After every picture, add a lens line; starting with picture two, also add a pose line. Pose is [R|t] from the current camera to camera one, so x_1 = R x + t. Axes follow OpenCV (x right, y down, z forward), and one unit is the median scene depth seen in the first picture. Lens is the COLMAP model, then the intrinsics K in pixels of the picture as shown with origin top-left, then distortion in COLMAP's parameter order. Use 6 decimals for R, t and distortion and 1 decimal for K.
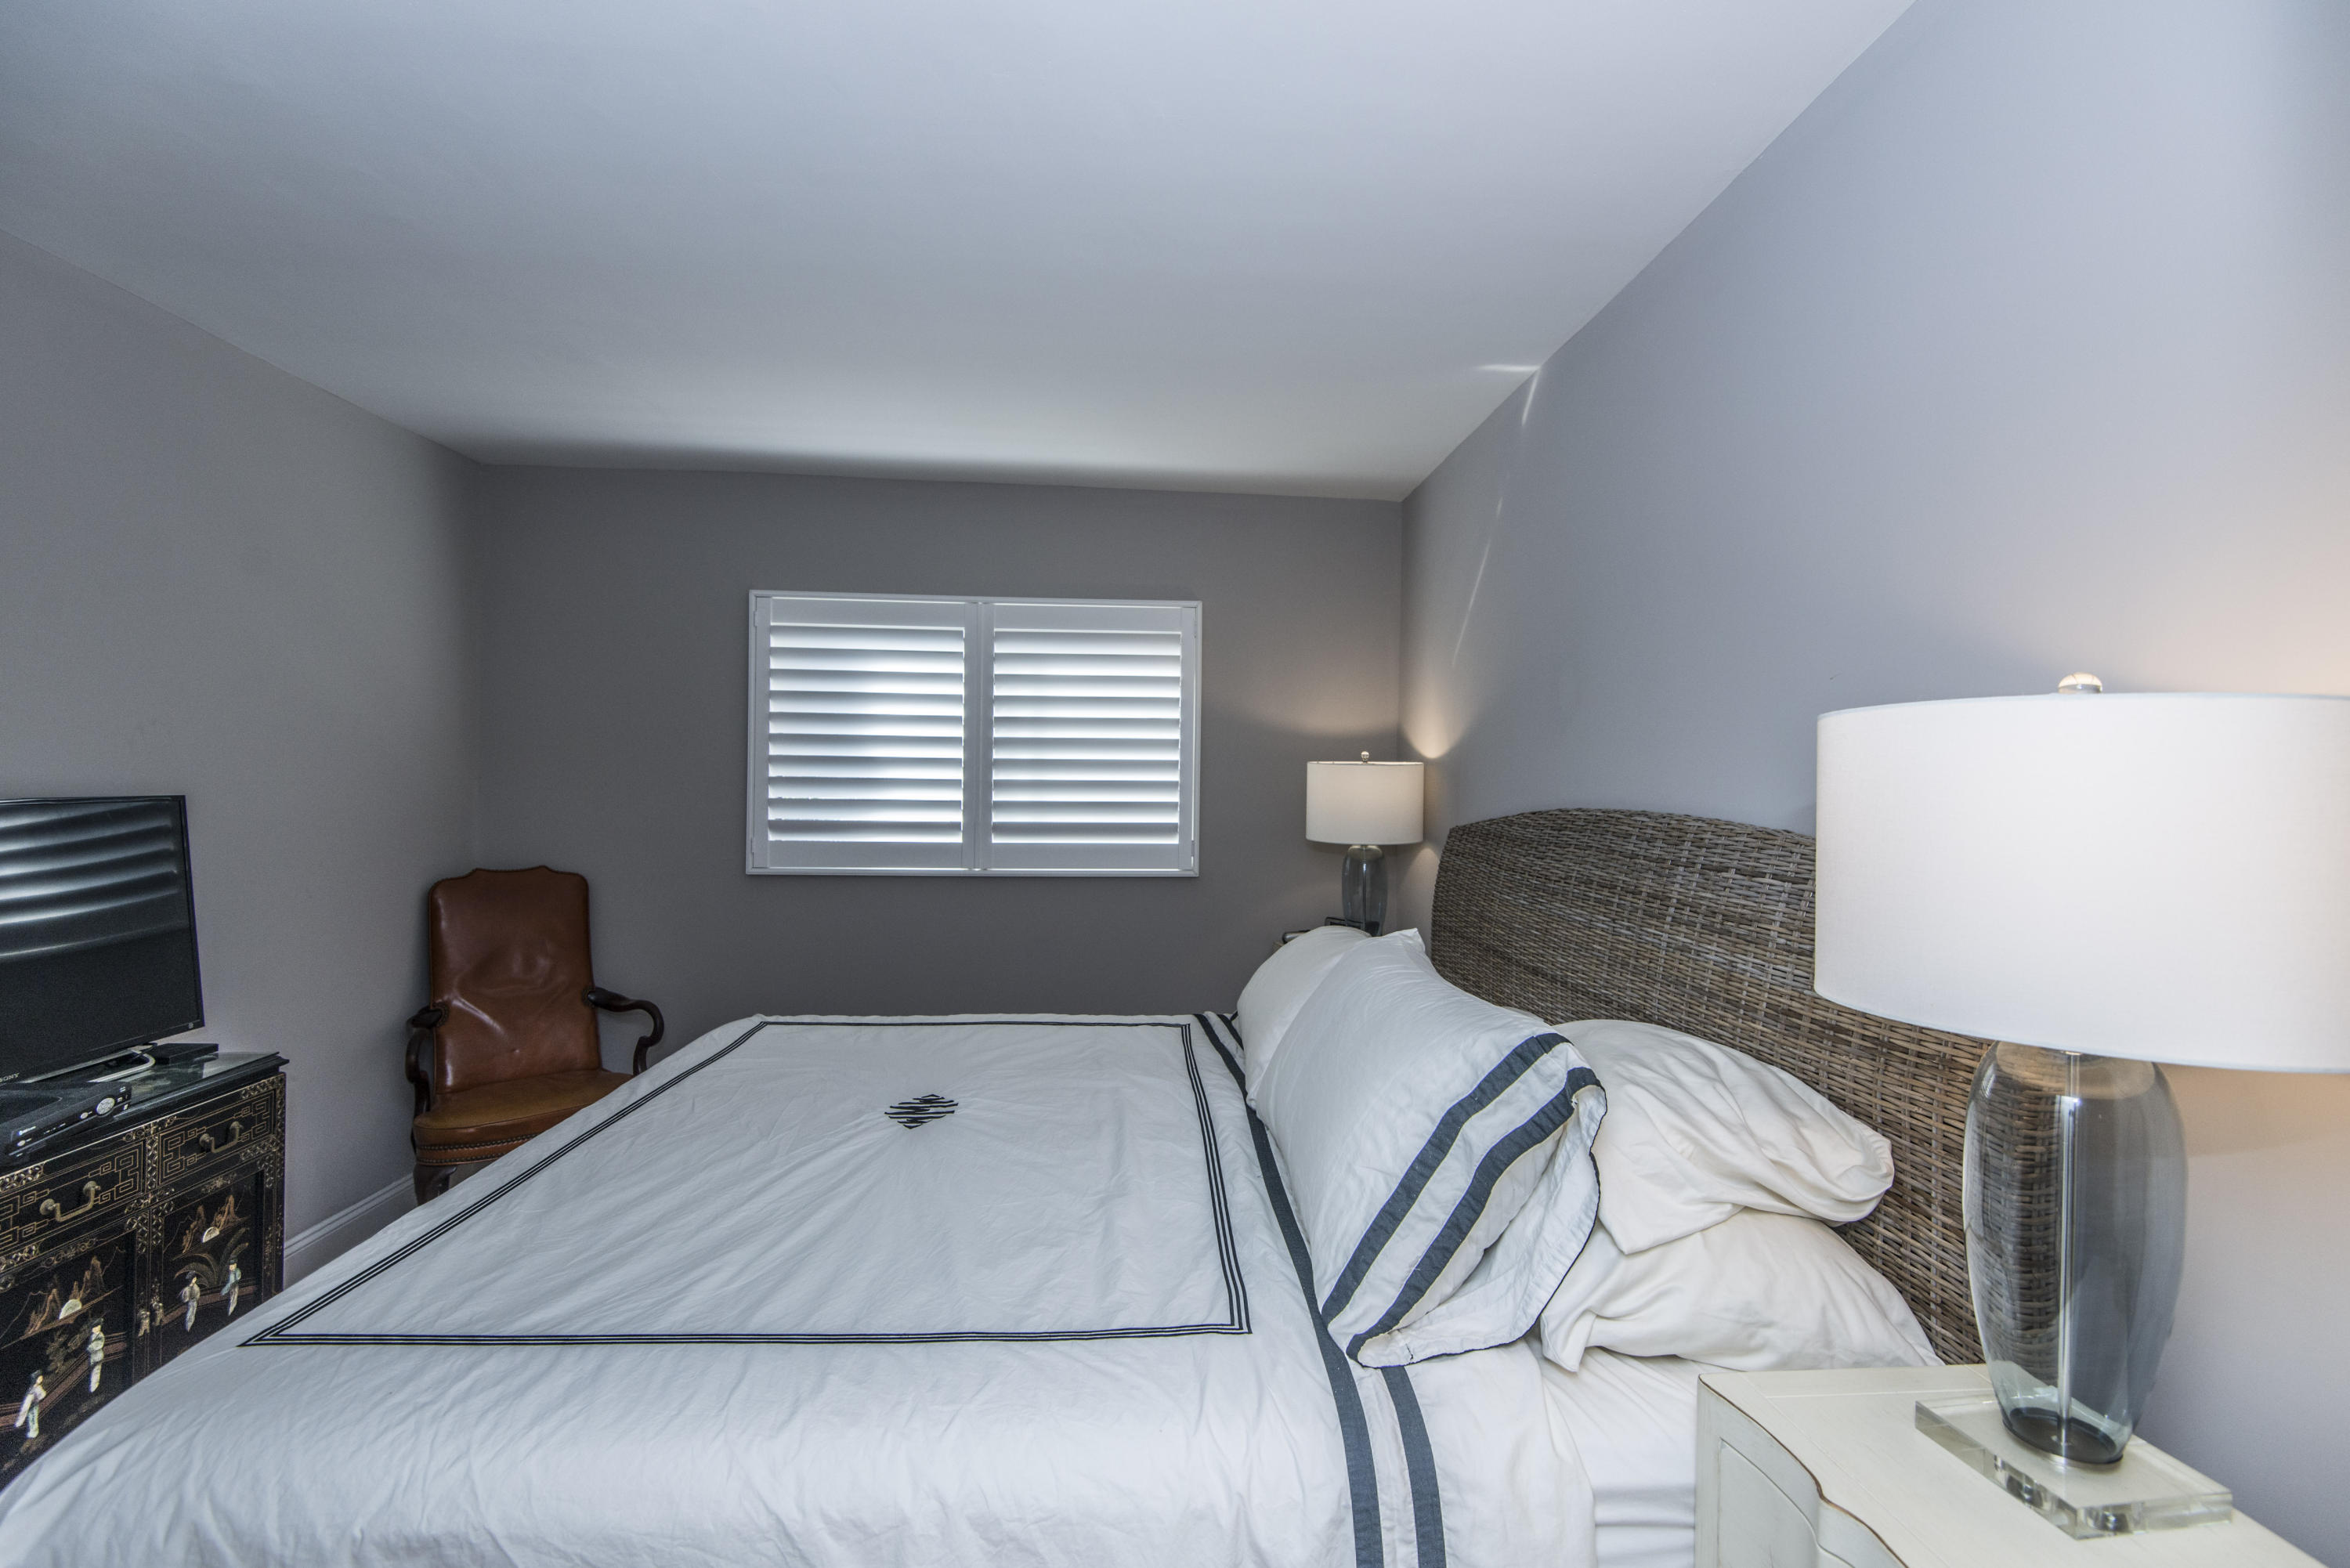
lens RADIAL K [[1082.2, 0, 1187.8], [0, 1082.2, 767.7], [0, 0, 1]] dist [0.020890, -0.009548]
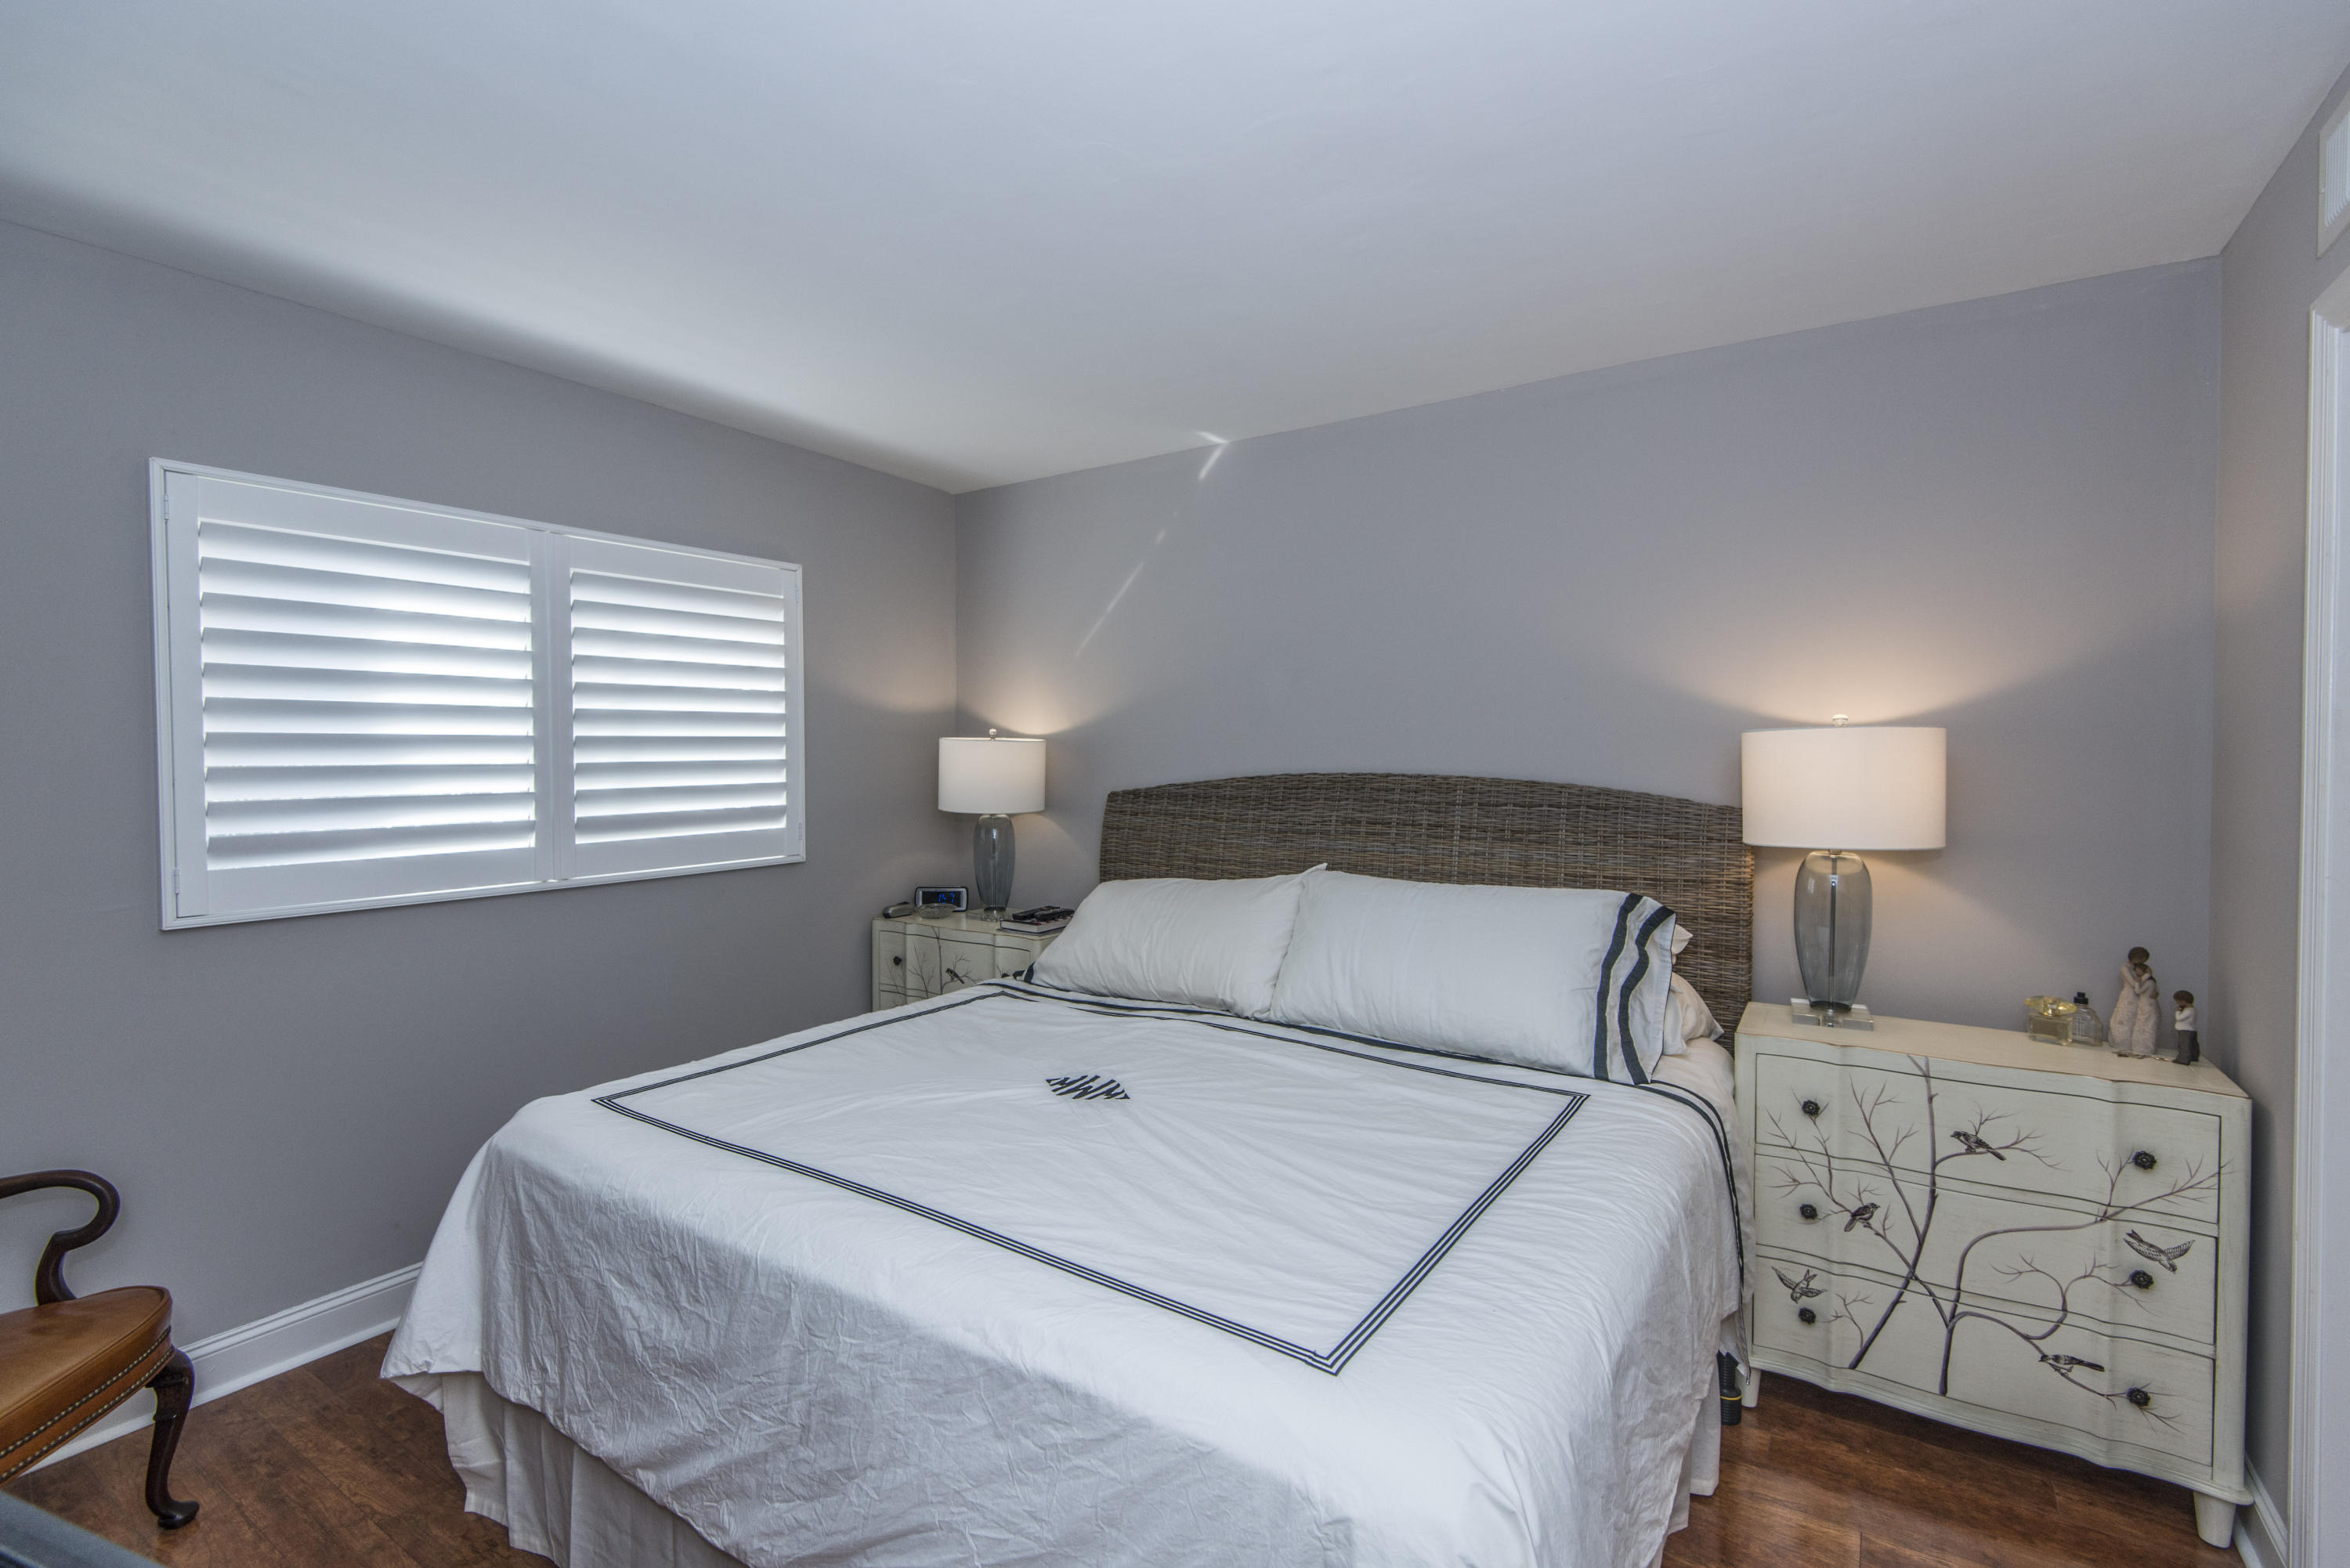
lens RADIAL K [[1082.2, 0, 1191.6], [0, 1082.2, 793.6], [0, 0, 1]] dist [0.020890, -0.009548]
pose [[0.599073, -0.050539, 0.799098, -0.542256], [0.003458, 0.998160, 0.060536, -0.013239], [-0.800687, -0.033502, 0.598145, 0.173648]]
